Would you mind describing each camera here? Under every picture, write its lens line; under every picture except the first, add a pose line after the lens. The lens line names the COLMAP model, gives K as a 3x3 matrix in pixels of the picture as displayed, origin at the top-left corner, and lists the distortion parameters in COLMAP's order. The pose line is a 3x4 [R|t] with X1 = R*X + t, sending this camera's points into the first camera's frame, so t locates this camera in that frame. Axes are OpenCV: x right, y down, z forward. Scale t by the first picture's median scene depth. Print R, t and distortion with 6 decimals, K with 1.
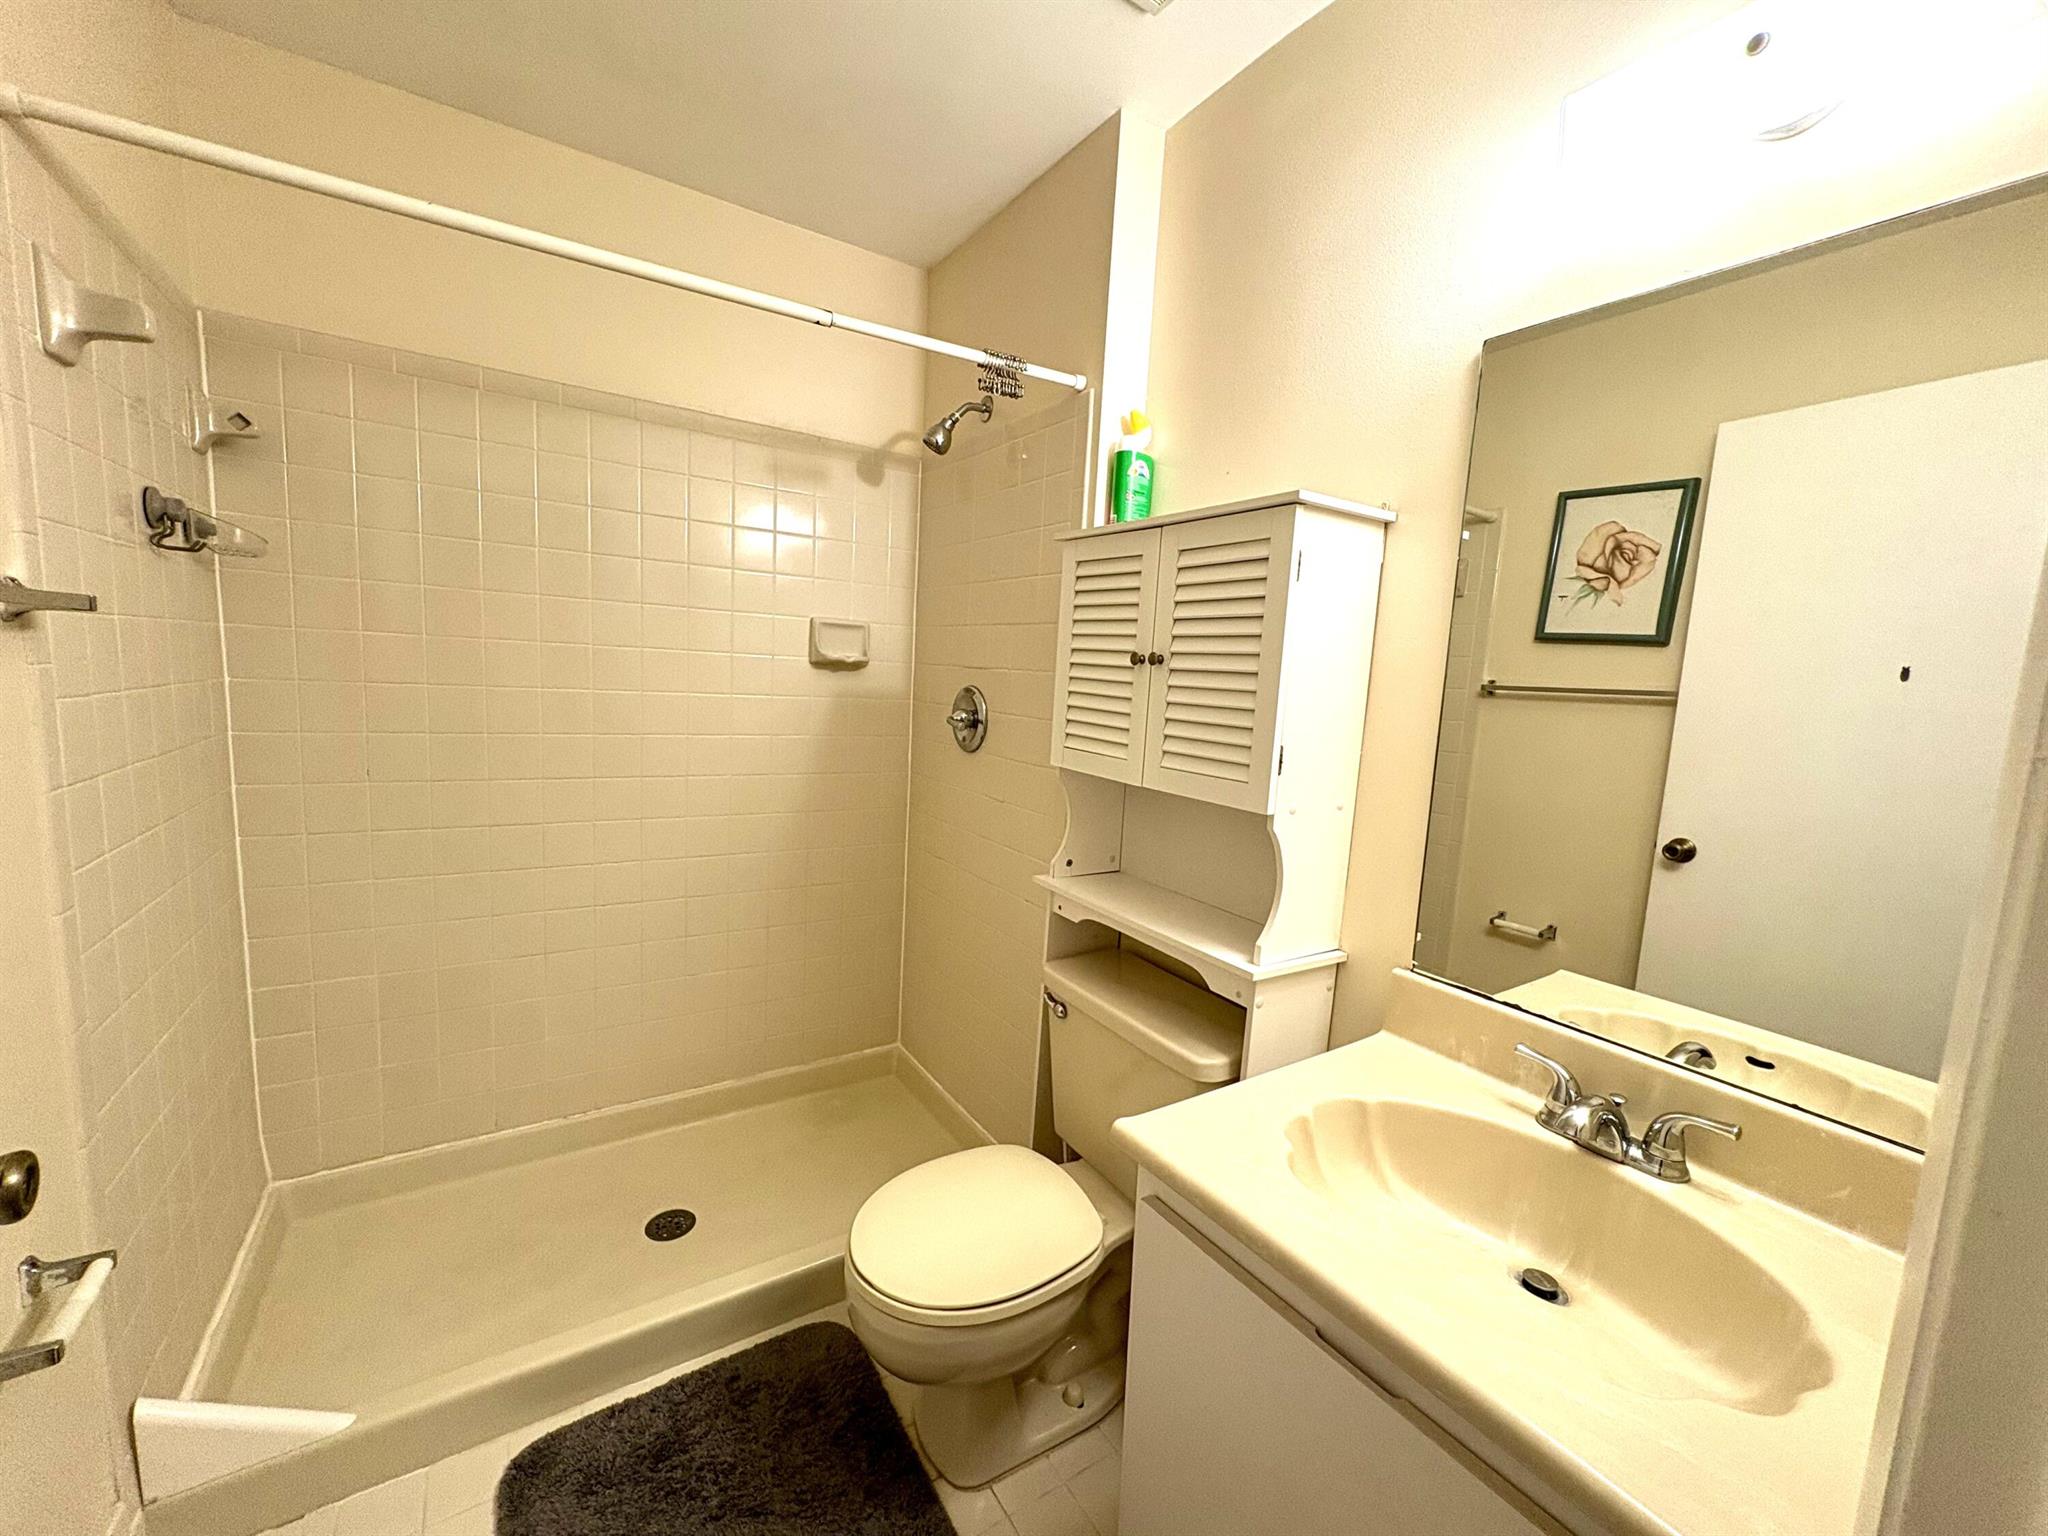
lens RADIAL K [[816.7, 0, 1015.1], [0, 816.7, 769.8], [0, 0, 1]] dist [0.000393, 0.000231]
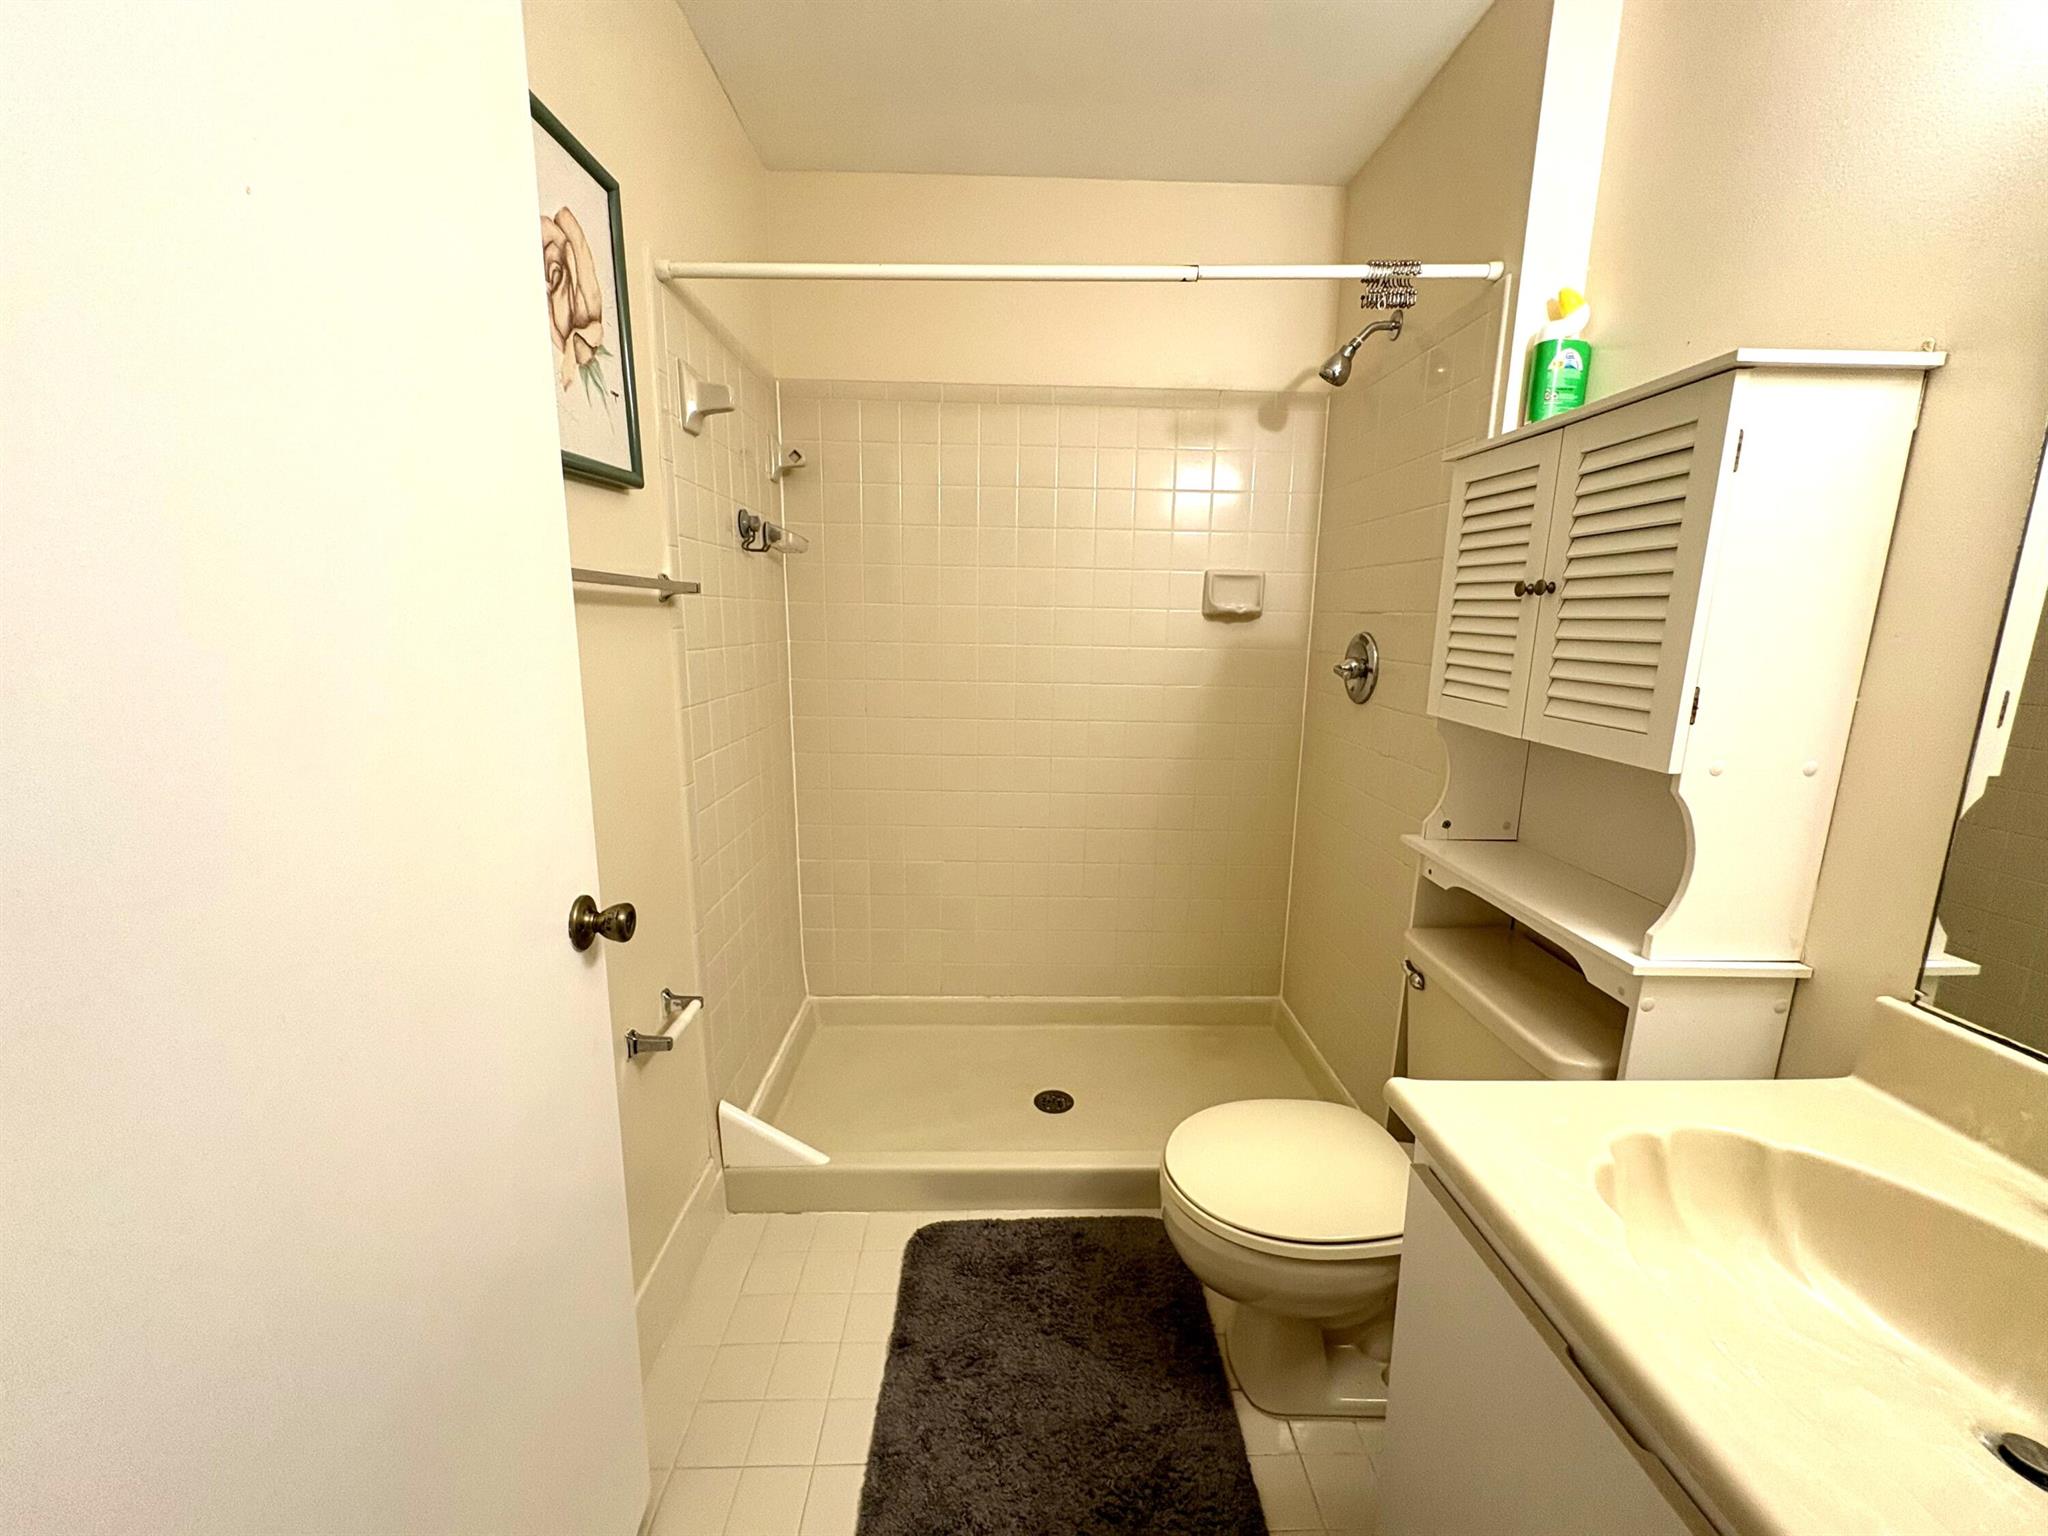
lens RADIAL K [[816.7, 0, 1020.9], [0, 816.7, 771.8], [0, 0, 1]] dist [0.000393, 0.000231]
pose [[0.851616, 0.059208, -0.520812, 0.163282], [-0.034869, 0.997798, 0.056416, 0.026570], [0.523005, -0.029885, 0.851805, -0.013642]]
